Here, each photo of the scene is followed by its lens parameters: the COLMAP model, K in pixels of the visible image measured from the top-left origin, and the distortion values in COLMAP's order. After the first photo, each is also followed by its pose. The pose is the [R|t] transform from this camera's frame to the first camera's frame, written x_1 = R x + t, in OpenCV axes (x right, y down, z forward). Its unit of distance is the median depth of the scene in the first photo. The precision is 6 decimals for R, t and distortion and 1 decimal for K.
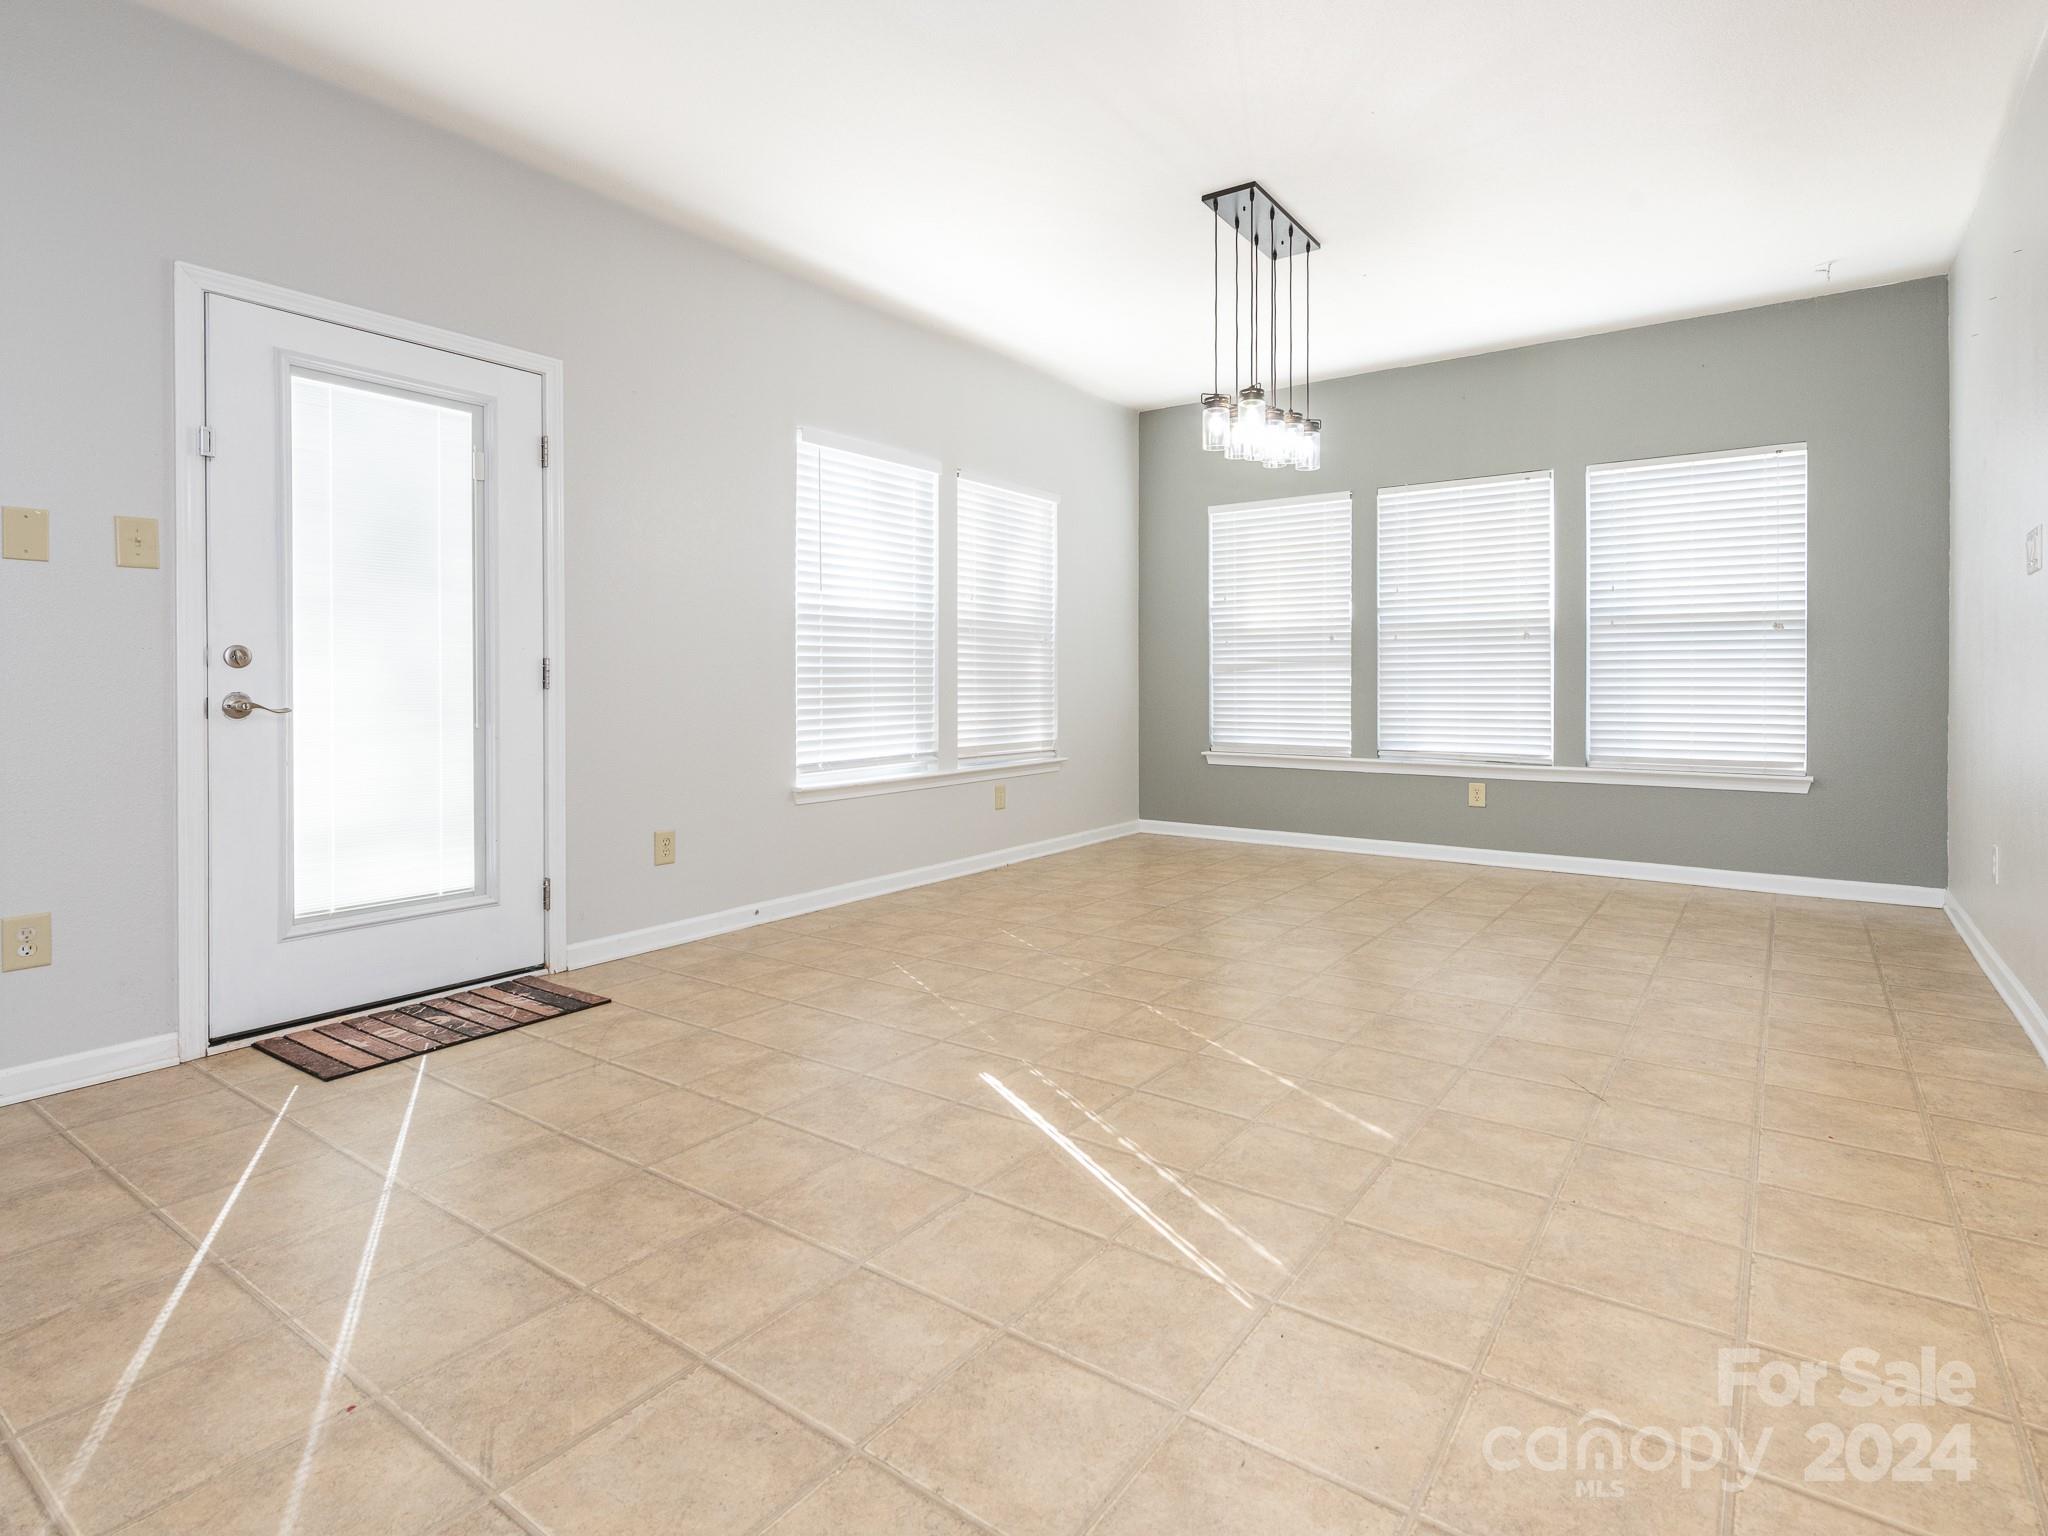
lens RADIAL K [[1035.9, 0, 1025.6], [0, 1035.9, 689.6], [0, 0, 1]] dist [0.013561, -0.000134]
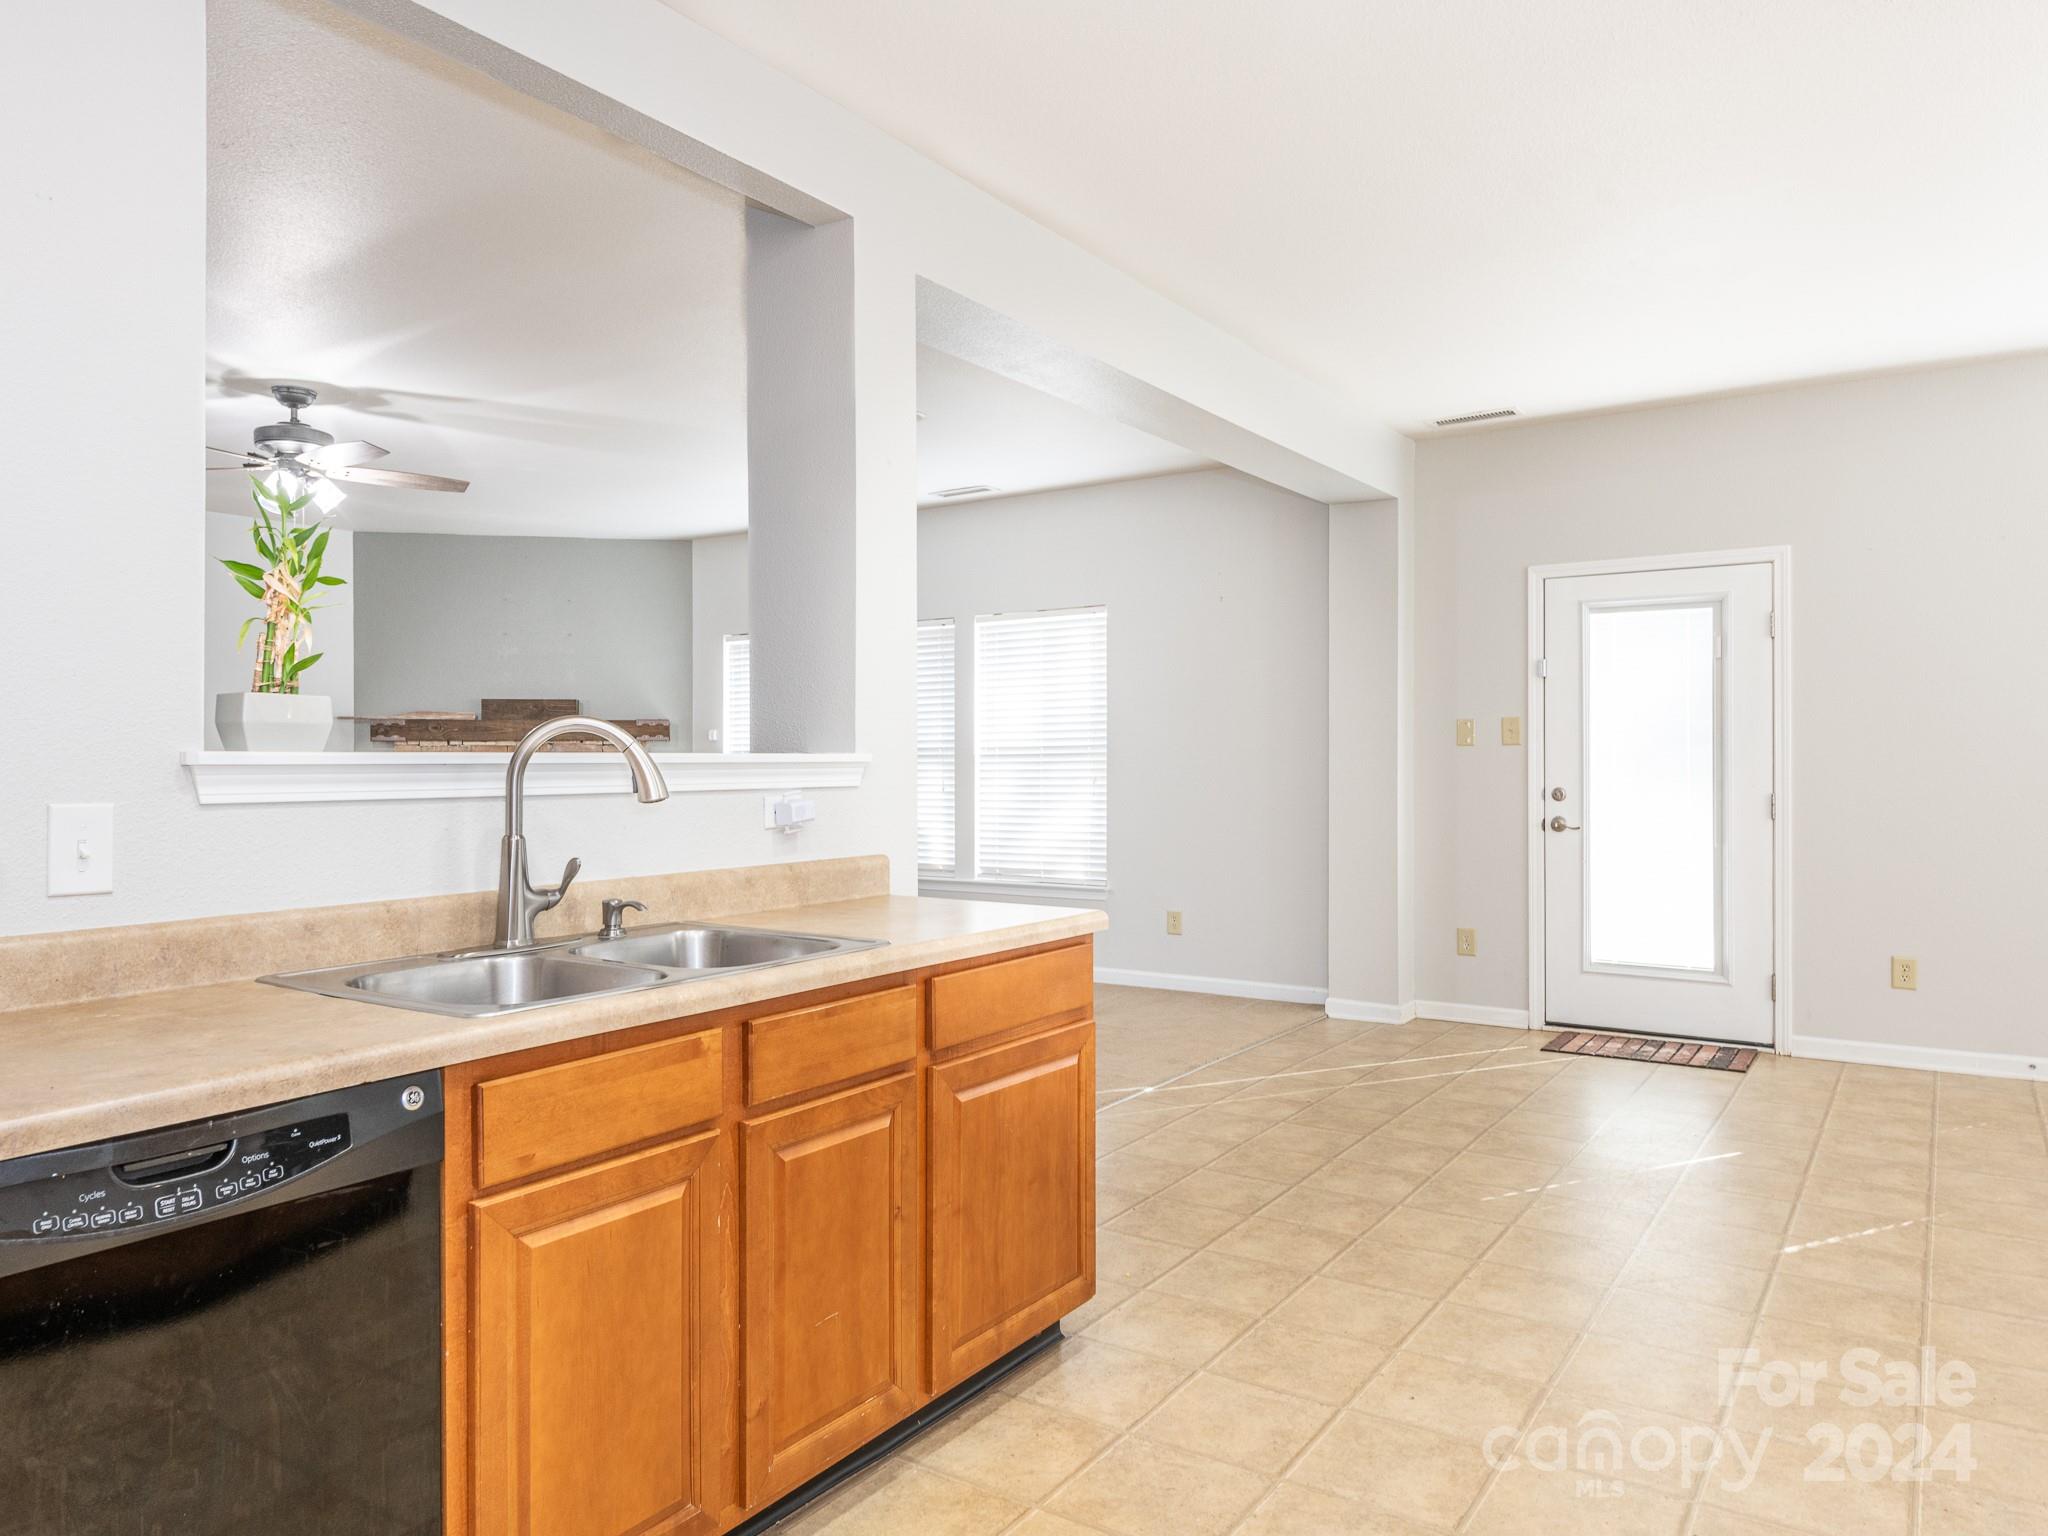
lens RADIAL K [[1360.4, 0, 1024.0], [0, 1360.4, 768.0], [0, 0, 1]] dist [0.001633, -0.000551]
pose [[0.024964, 0.006356, -0.999668, 0.898521], [-0.002312, 0.999977, 0.006301, -0.055361], [0.999686, 0.002154, 0.024978, 0.066373]]
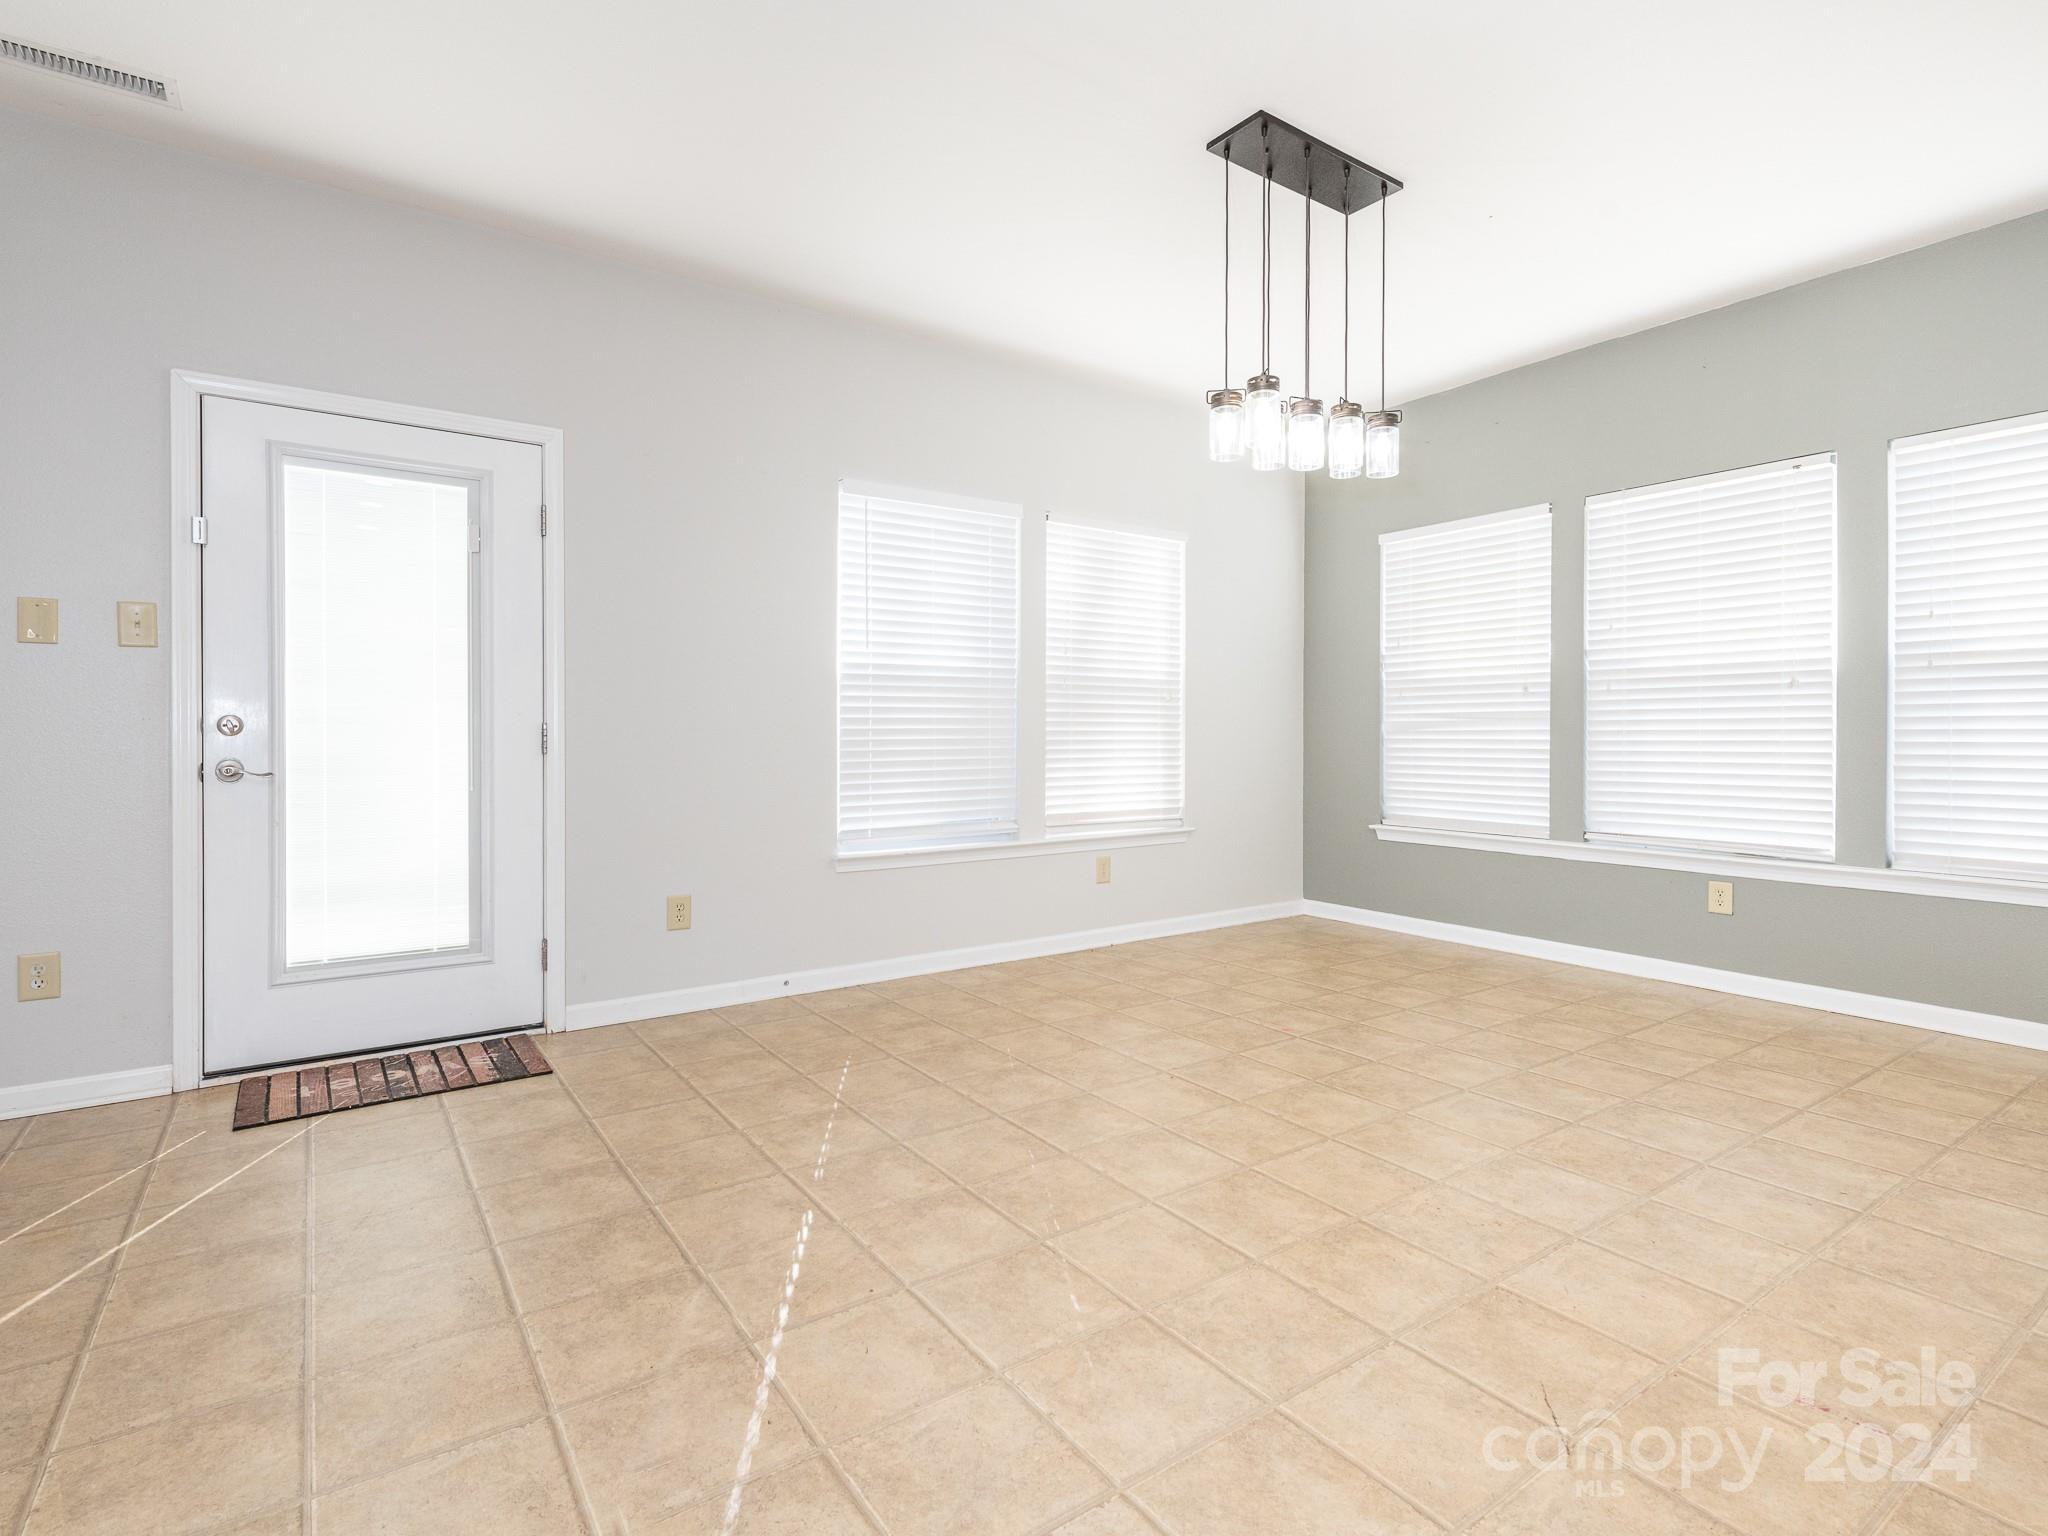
lens RADIAL K [[1004.9, 0, 1013.2], [0, 1004.9, 739.3], [0, 0, 1]] dist [0.011500, -0.001095]
pose [[0.942164, 0.002762, -0.335141, 0.245029], [-0.003159, 0.999995, -0.000641, -0.012265], [0.335138, 0.001663, 0.942168, 0.180829]]
